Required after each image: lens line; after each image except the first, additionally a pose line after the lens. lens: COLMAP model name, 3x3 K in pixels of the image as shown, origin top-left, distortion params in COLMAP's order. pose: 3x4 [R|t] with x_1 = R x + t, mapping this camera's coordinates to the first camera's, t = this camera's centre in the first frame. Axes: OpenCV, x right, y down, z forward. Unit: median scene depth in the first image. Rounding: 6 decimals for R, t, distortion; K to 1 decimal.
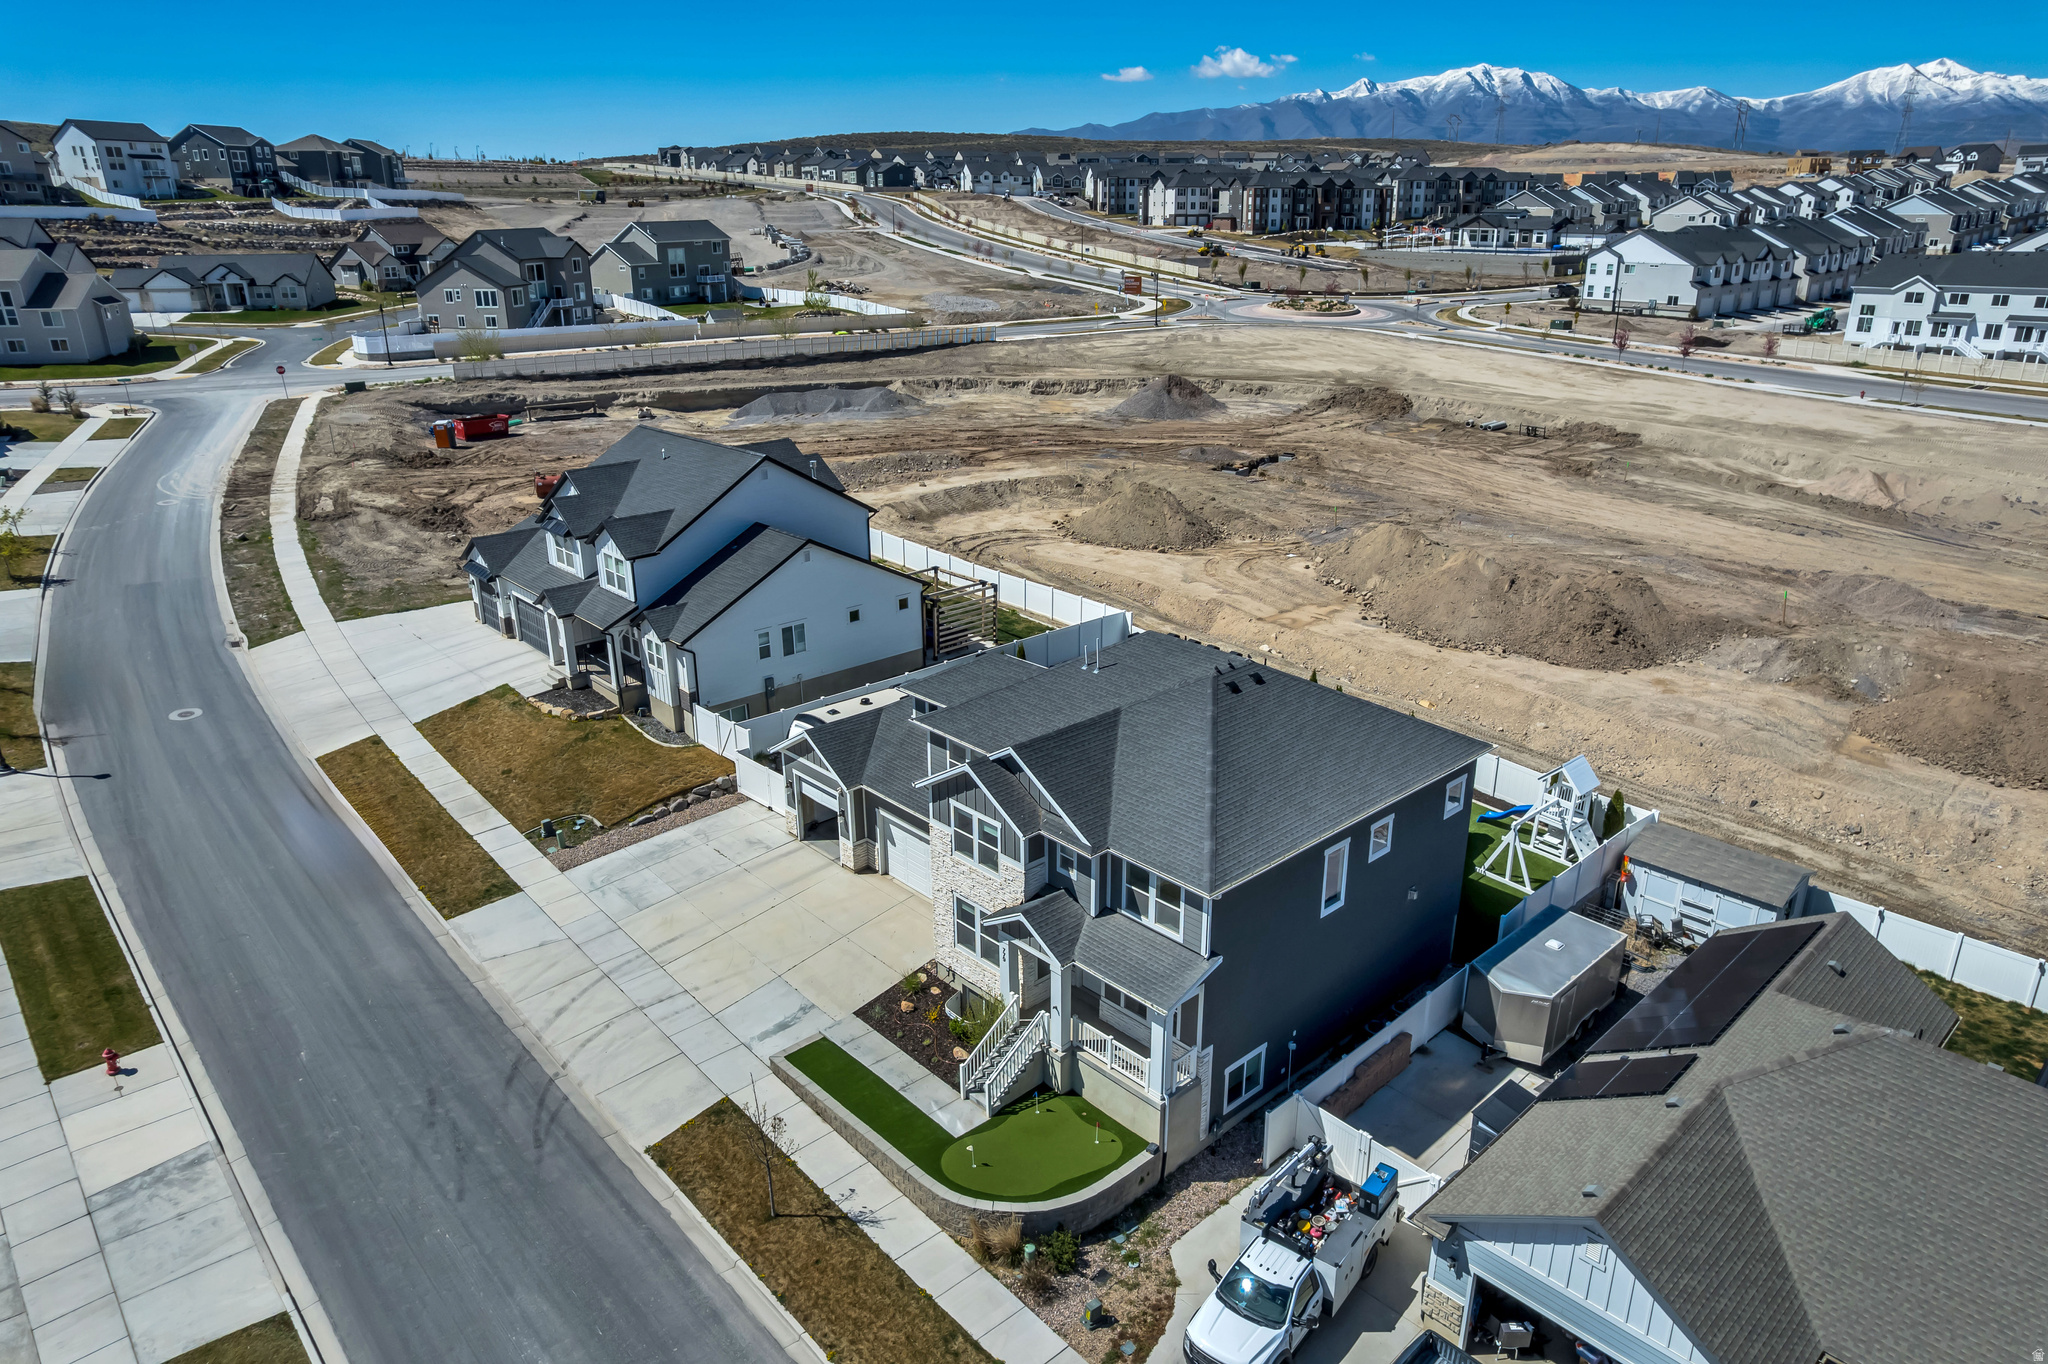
lens RADIAL K [[1318.7, 0, 1032.1], [0, 1318.7, 673.7], [0, 0, 1]] dist [-0.080140, 0.071380]
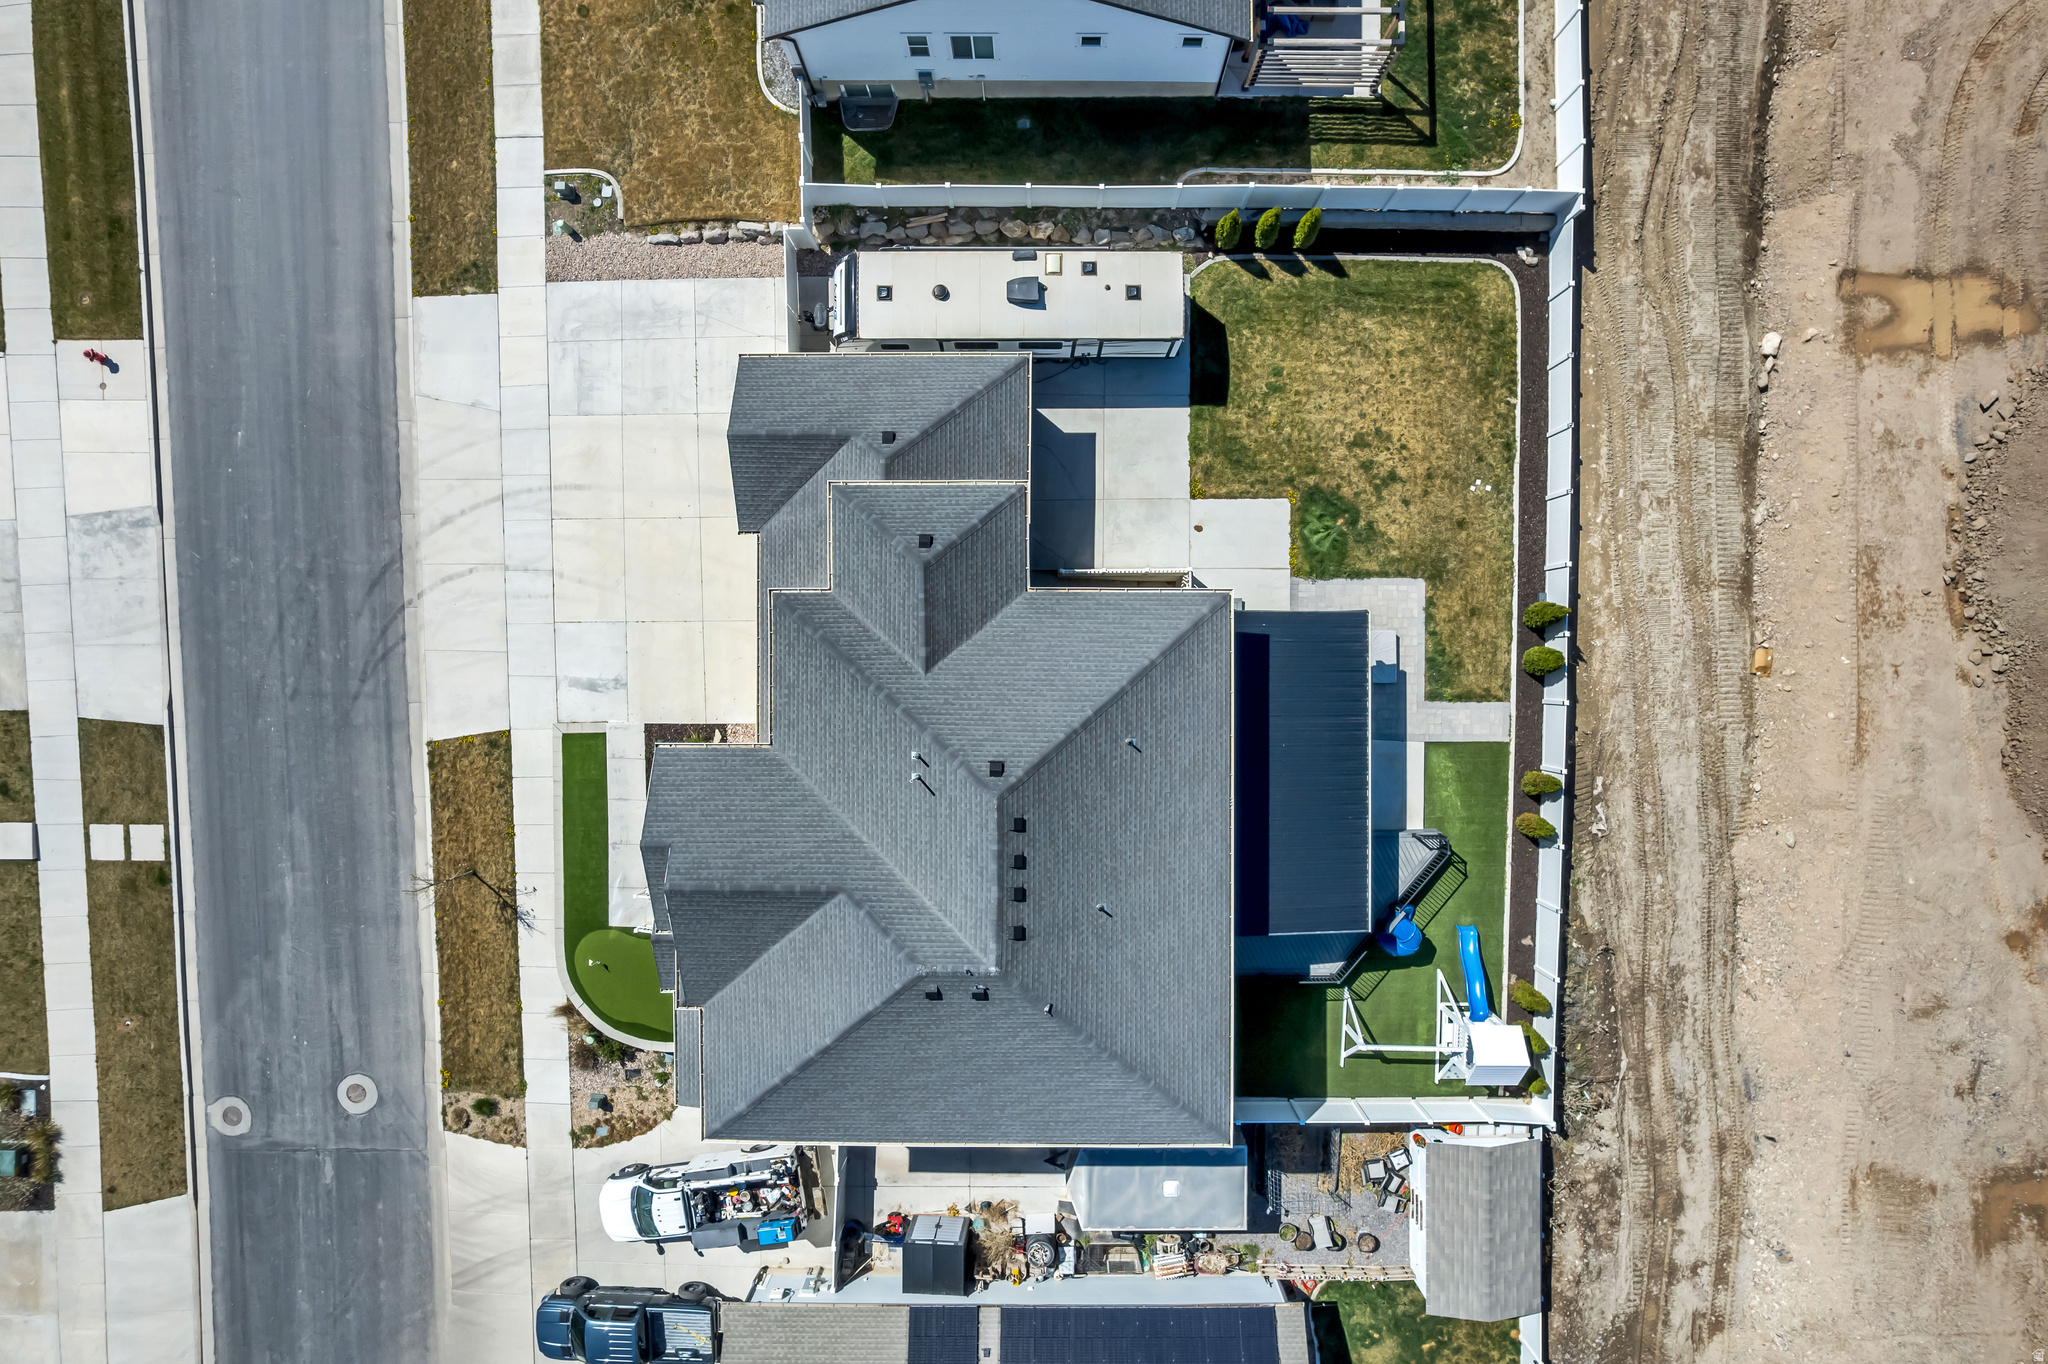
lens RADIAL K [[1318.7, 0, 1033.2], [0, 1318.7, 678.2], [0, 0, 1]] dist [-0.080140, 0.071380]
pose [[0.736516, 0.676420, 0.000291, 0.034144], [-0.225746, 0.245397, 0.942772, -0.422851], [0.637638, -0.694433, 0.333438, 0.467290]]
